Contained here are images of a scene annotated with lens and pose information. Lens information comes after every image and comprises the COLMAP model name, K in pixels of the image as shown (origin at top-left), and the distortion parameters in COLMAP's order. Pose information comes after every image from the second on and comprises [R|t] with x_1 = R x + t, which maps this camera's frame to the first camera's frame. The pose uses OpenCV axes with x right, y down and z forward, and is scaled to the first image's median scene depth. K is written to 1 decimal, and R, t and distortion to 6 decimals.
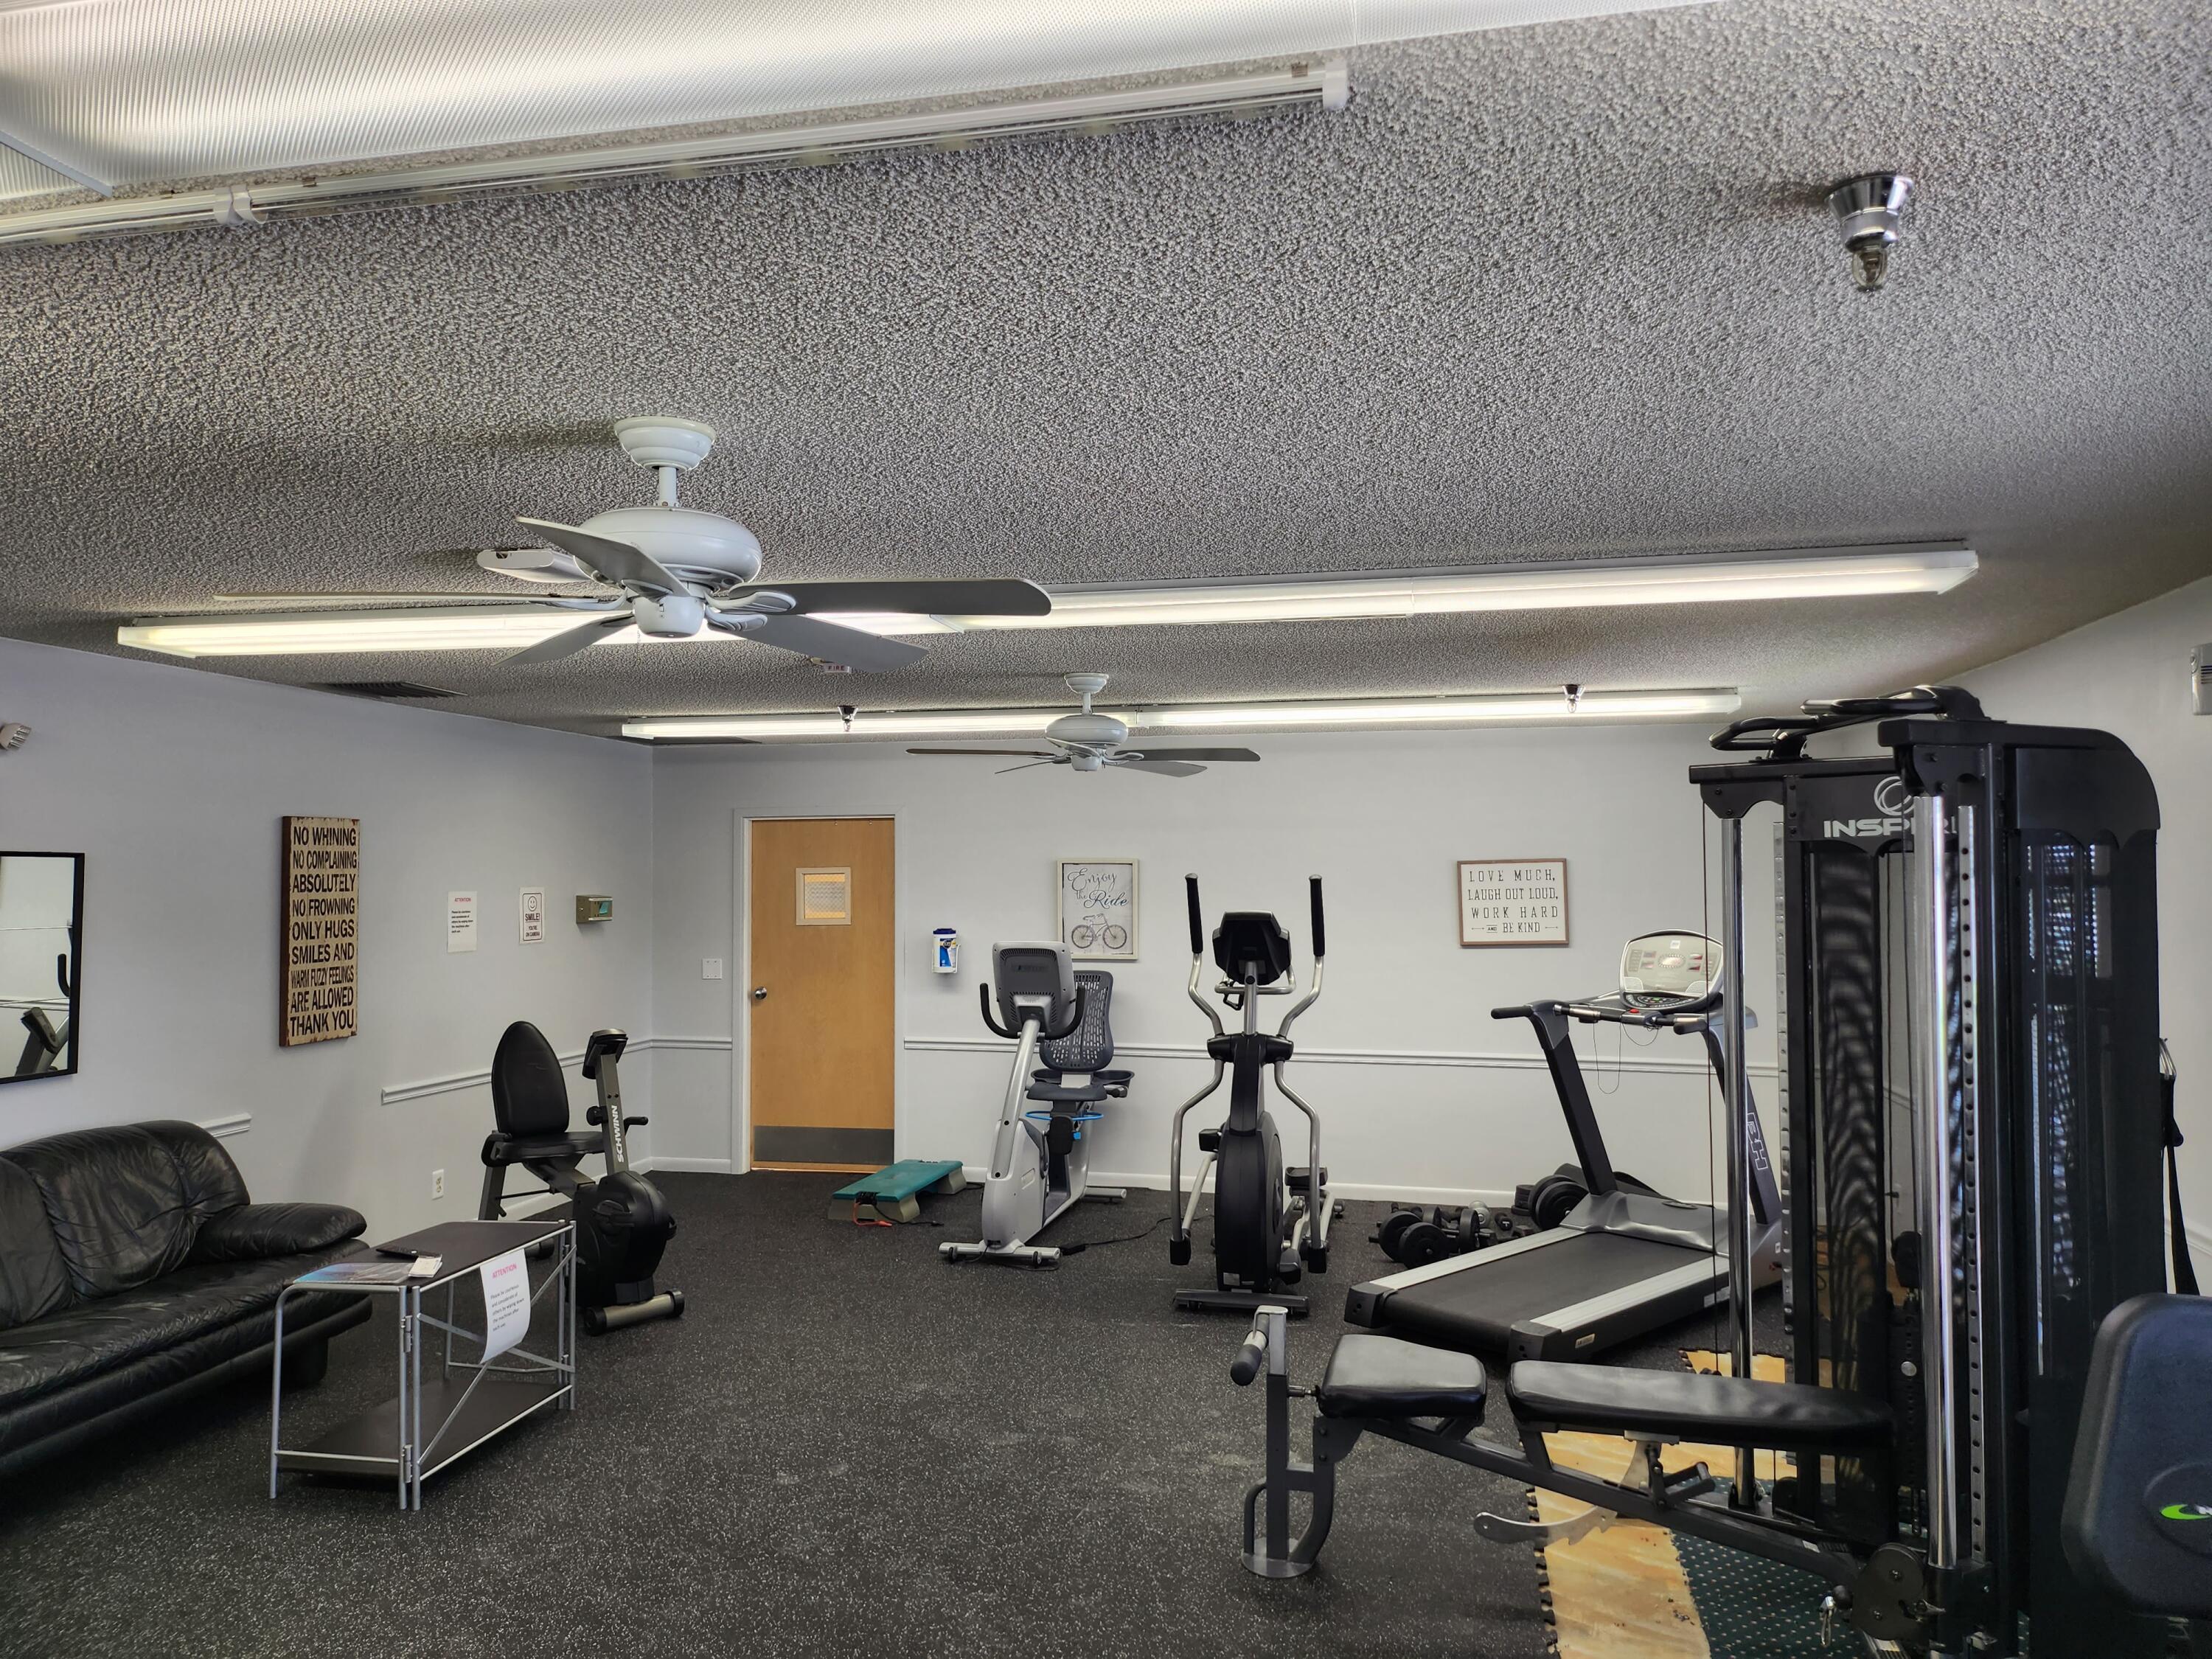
lens RADIAL K [[1531.1, 0, 1113.7], [0, 1531.1, 839.2], [0, 0, 1]] dist [0.100827, -0.103960]
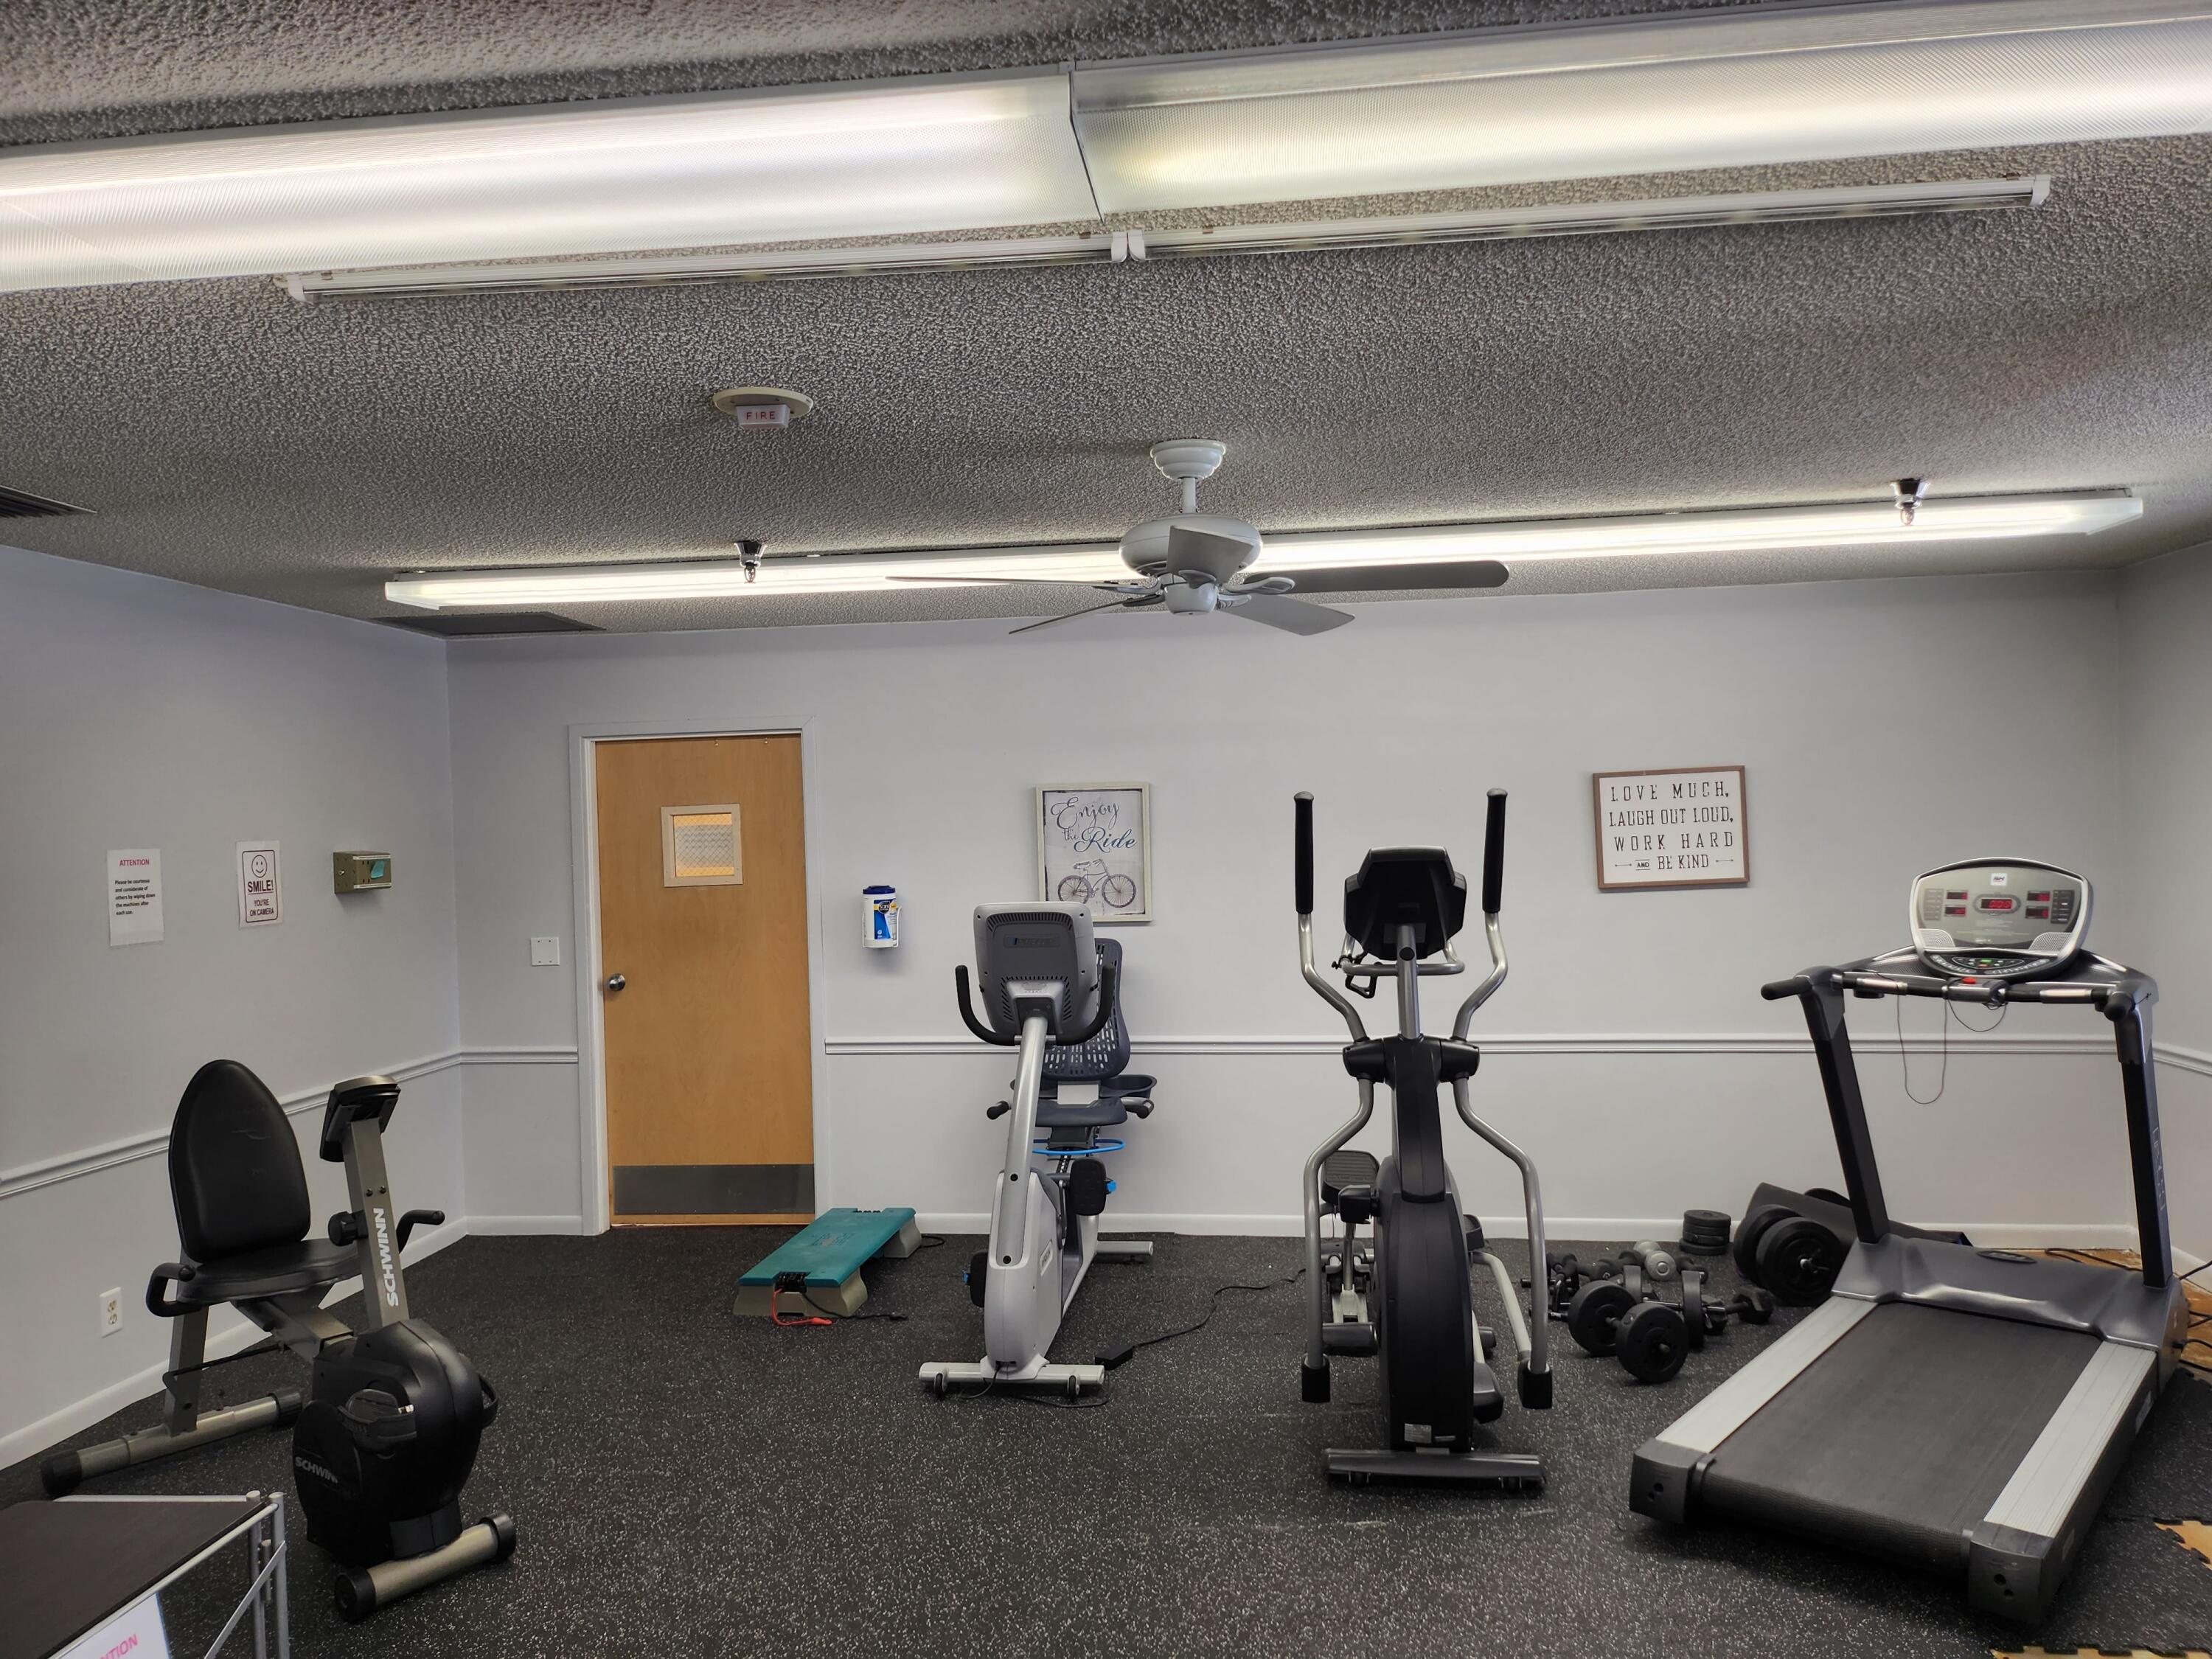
lens RADIAL K [[1531.1, 0, 1113.7], [0, 1531.1, 839.2], [0, 0, 1]] dist [0.100827, -0.103960]
pose [[0.994729, -0.025773, 0.099248, -0.084681], [0.022356, 0.999124, 0.035385, 0.015817], [-0.100073, -0.032980, 0.994433, 0.324513]]
